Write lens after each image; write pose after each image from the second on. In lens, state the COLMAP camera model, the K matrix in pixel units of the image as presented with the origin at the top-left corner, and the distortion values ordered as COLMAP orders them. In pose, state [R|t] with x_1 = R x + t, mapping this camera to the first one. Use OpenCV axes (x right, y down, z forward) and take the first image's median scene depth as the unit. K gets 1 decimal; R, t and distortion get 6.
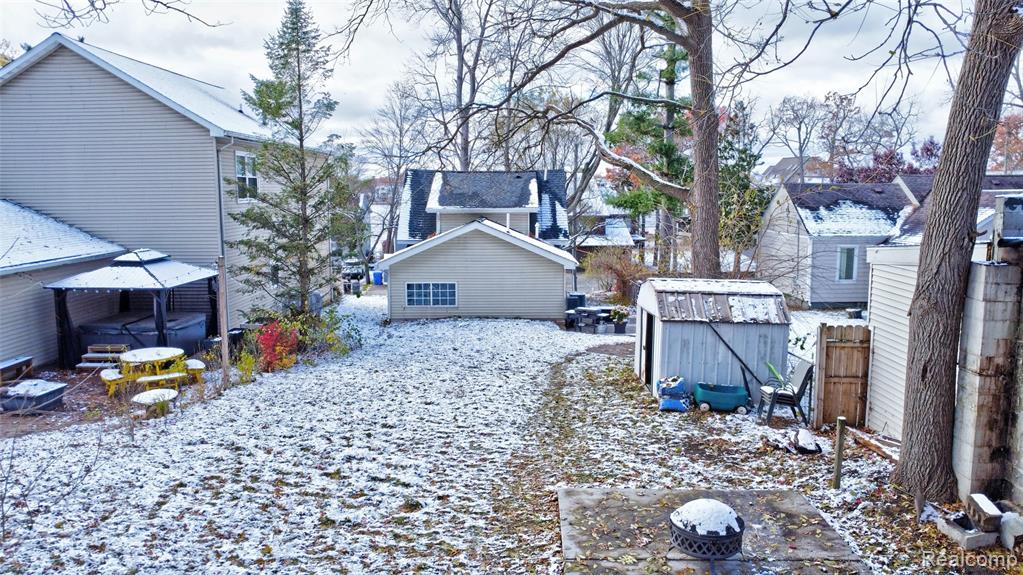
lens RADIAL K [[782.7, 0, 516.5], [0, 782.7, 288.4], [0, 0, 1]] dist [-0.018999, -0.021838]
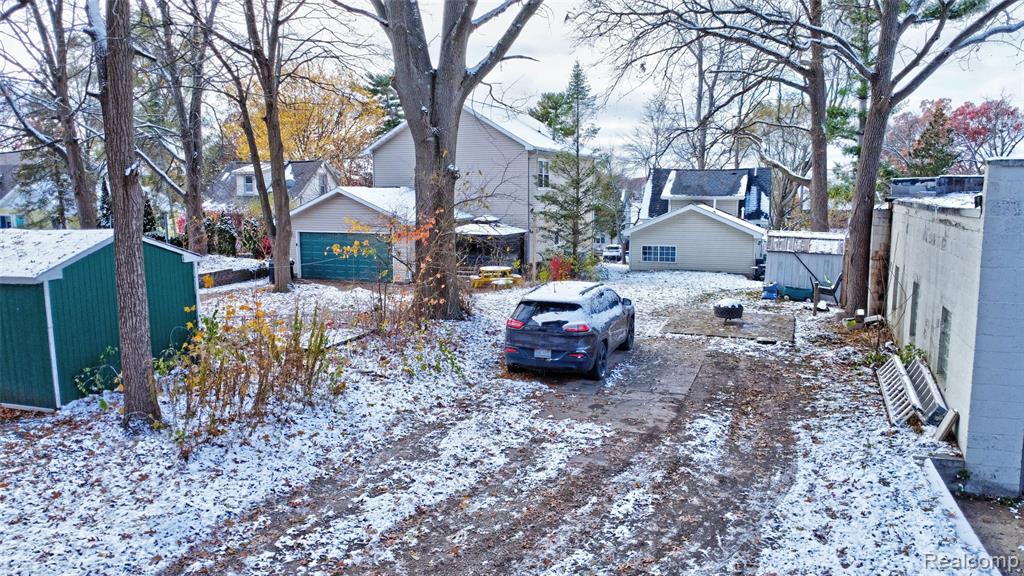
lens RADIAL K [[783.5, 0, 511.4], [0, 783.5, 292.6], [0, 0, 1]] dist [-0.018999, -0.021838]
pose [[0.941949, 0.043441, -0.332934, 0.140253], [-0.041348, 0.999055, 0.013374, 0.082576], [0.333200, 0.001169, 0.942855, -0.544278]]
